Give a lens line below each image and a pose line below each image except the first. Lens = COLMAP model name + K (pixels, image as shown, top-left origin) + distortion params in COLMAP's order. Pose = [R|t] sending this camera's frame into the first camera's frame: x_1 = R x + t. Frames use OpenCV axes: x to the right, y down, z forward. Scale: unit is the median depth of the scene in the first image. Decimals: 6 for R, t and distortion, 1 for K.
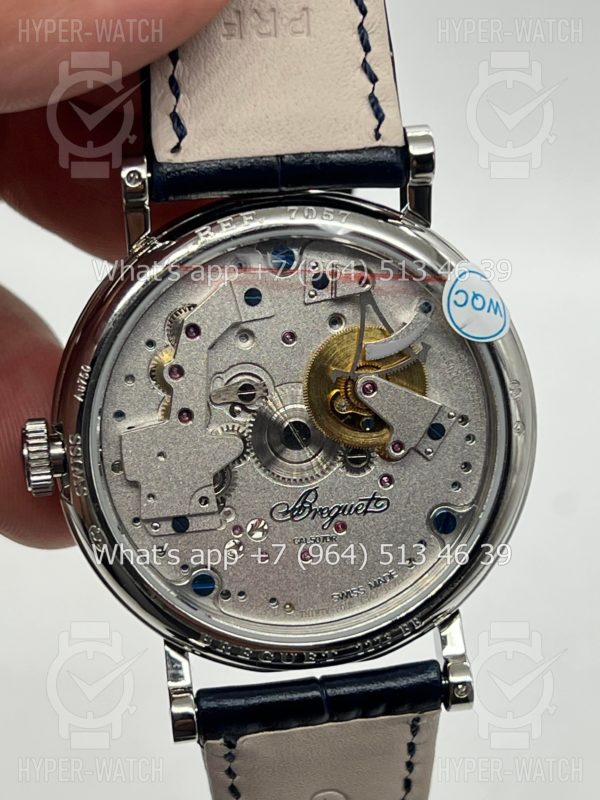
lens RADIAL K [[1840.0, 0, 298.9], [0, 1840.0, 393.4], [0, 0, 1]] dist [0.265833, 0.000000]
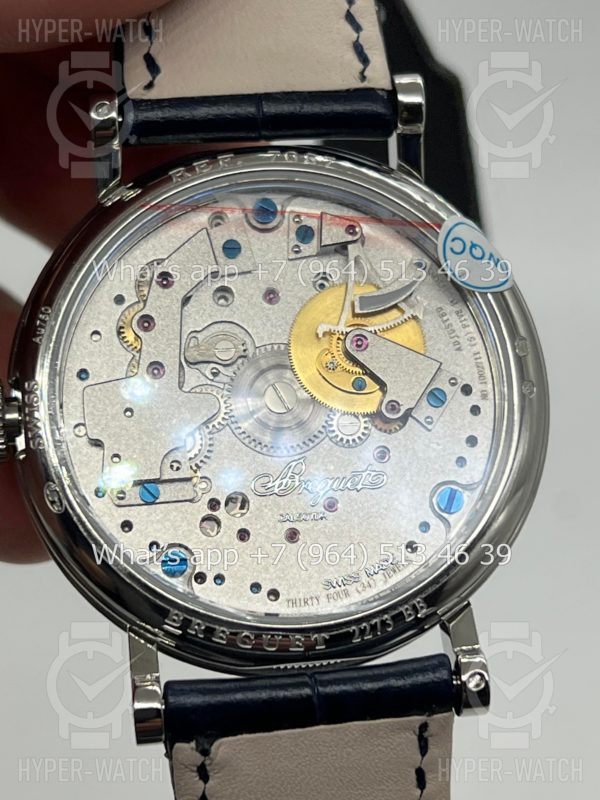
lens RADIAL K [[1840.0, 0, 294.5], [0, 1840.0, 402.6], [0, 0, 1]] dist [0.265833, 0.000000]
pose [[0.999676, -0.013925, -0.021307, 0.024817], [0.006105, 0.943814, -0.330421, 0.321933], [0.024711, 0.330184, 0.943593, 0.155295]]
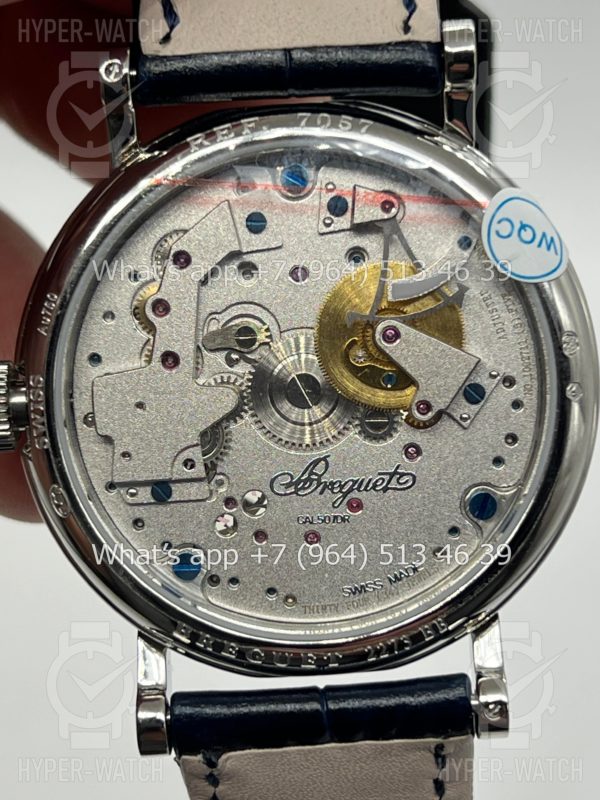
lens RADIAL K [[1840.0, 0, 301.9], [0, 1840.0, 385.6], [0, 0, 1]] dist [0.265833, 0.000000]
pose [[0.990300, 0.030736, -0.135506, 0.111159], [-0.041835, 0.995930, -0.079837, 0.087260], [0.132500, 0.084731, 0.987555, 0.176534]]
